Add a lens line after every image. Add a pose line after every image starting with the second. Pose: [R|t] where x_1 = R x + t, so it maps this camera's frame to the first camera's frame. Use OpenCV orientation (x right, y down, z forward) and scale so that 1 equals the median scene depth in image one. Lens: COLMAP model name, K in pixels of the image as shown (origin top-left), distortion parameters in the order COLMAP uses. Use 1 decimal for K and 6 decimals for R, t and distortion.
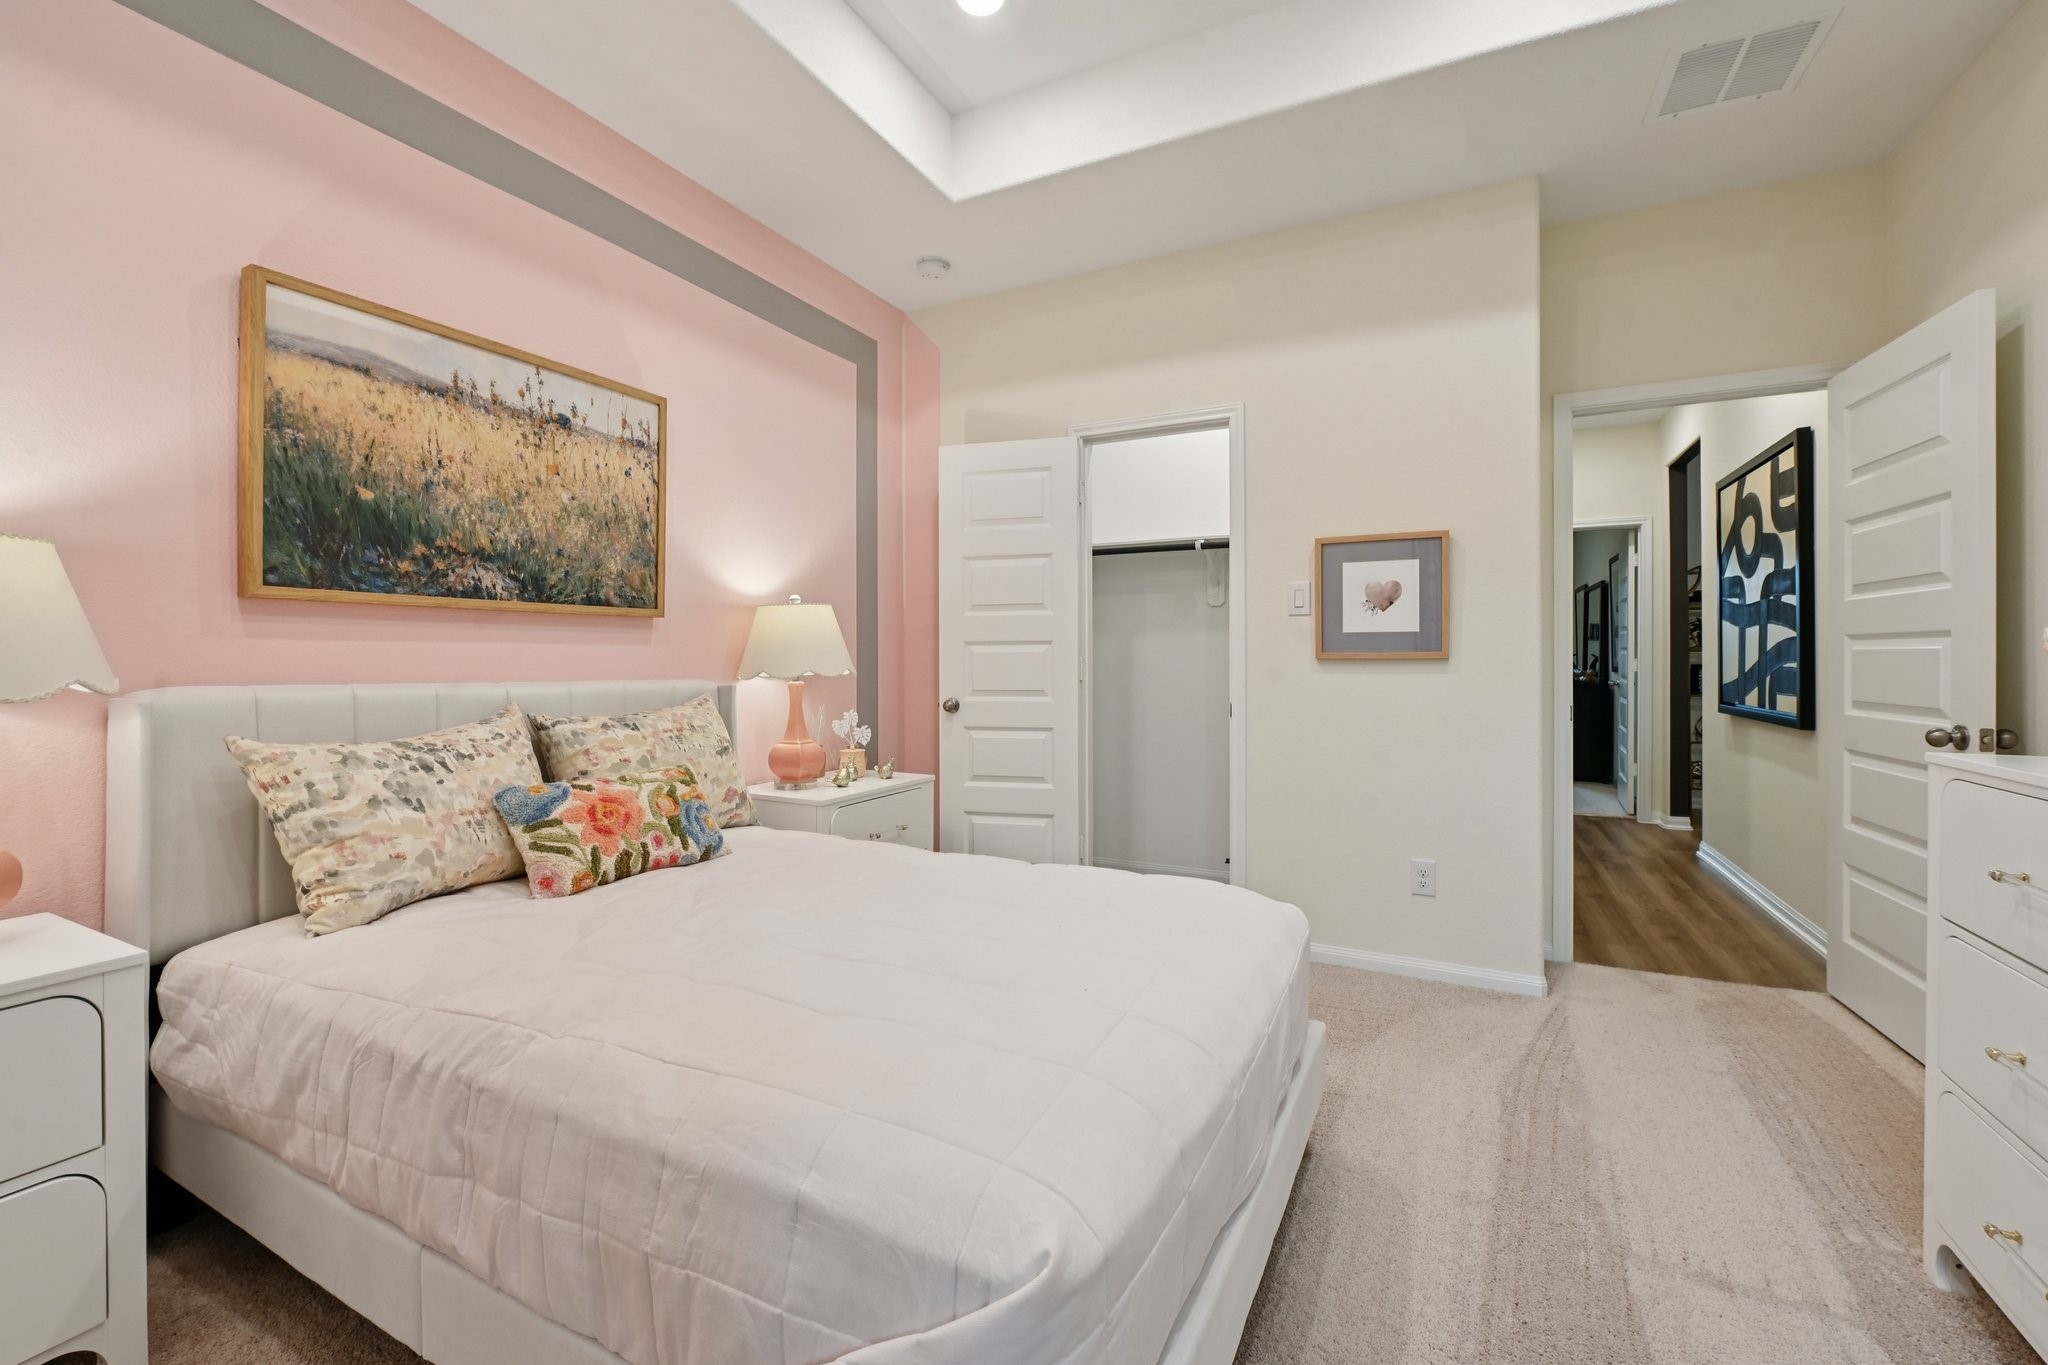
lens RADIAL K [[846.4, 0, 1019.0], [0, 846.4, 666.7], [0, 0, 1]] dist [-0.010493, -0.000217]
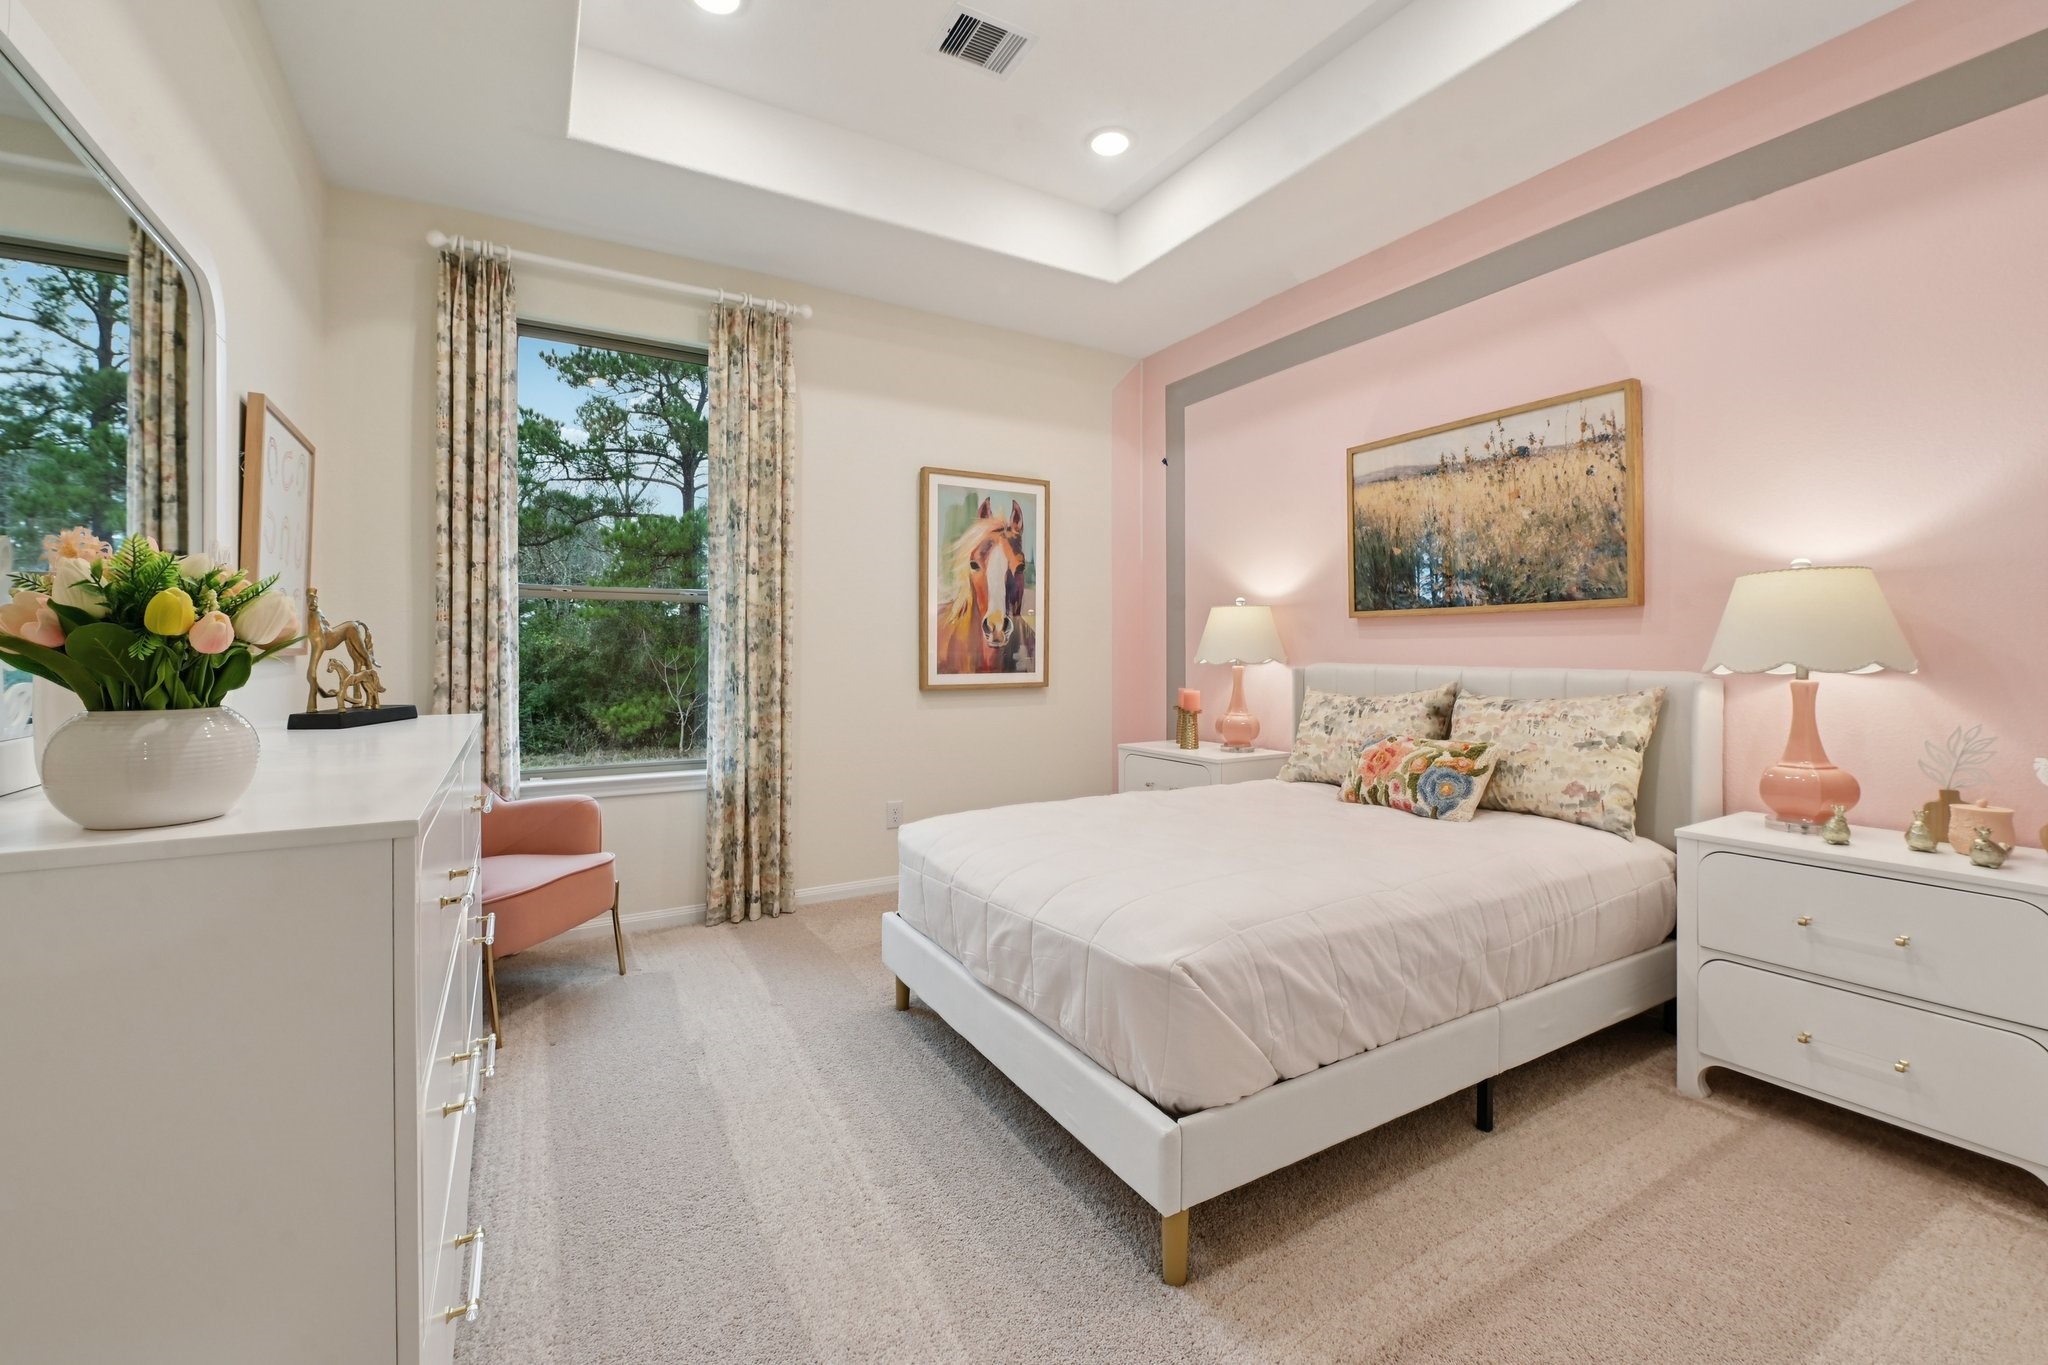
lens RADIAL K [[846.4, 0, 1019.0], [0, 846.4, 666.7], [0, 0, 1]] dist [-0.010493, -0.000217]
pose [[-0.533905, 0.019969, -0.845309, 0.907973], [-0.002652, 0.999677, 0.025290, -0.013349], [0.845540, 0.015745, -0.533679, 1.088149]]
